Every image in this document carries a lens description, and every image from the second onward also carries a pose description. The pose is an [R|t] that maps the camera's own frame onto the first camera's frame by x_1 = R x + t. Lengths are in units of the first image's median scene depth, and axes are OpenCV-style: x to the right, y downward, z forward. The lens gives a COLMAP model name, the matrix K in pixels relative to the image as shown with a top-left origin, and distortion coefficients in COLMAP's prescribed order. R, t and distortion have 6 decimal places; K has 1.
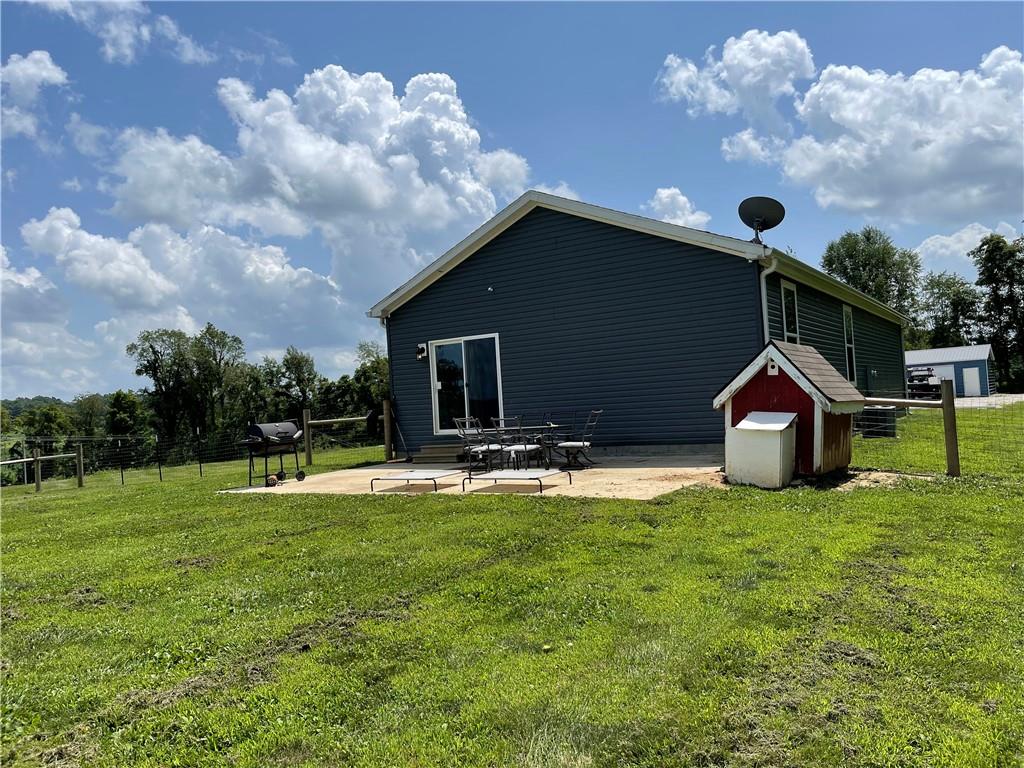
lens RADIAL K [[771.4, 0, 511.2], [0, 771.4, 385.2], [0, 0, 1]] dist [0.003523, -0.000242]
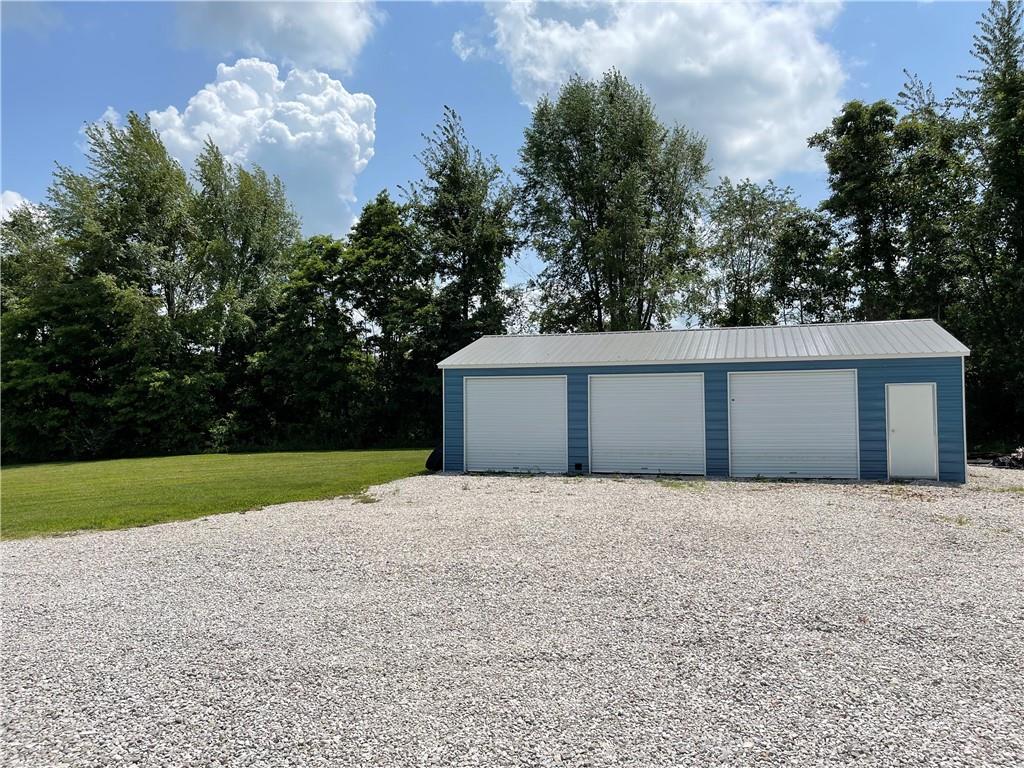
lens RADIAL K [[771.4, 0, 512.0], [0, 771.4, 382.9], [0, 0, 1]] dist [0.003523, -0.000242]
pose [[0.940476, 0.074736, 0.331540, 0.283689], [-0.070531, 0.997203, -0.024718, -0.003316], [-0.332460, -0.000137, 0.943117, 0.627936]]
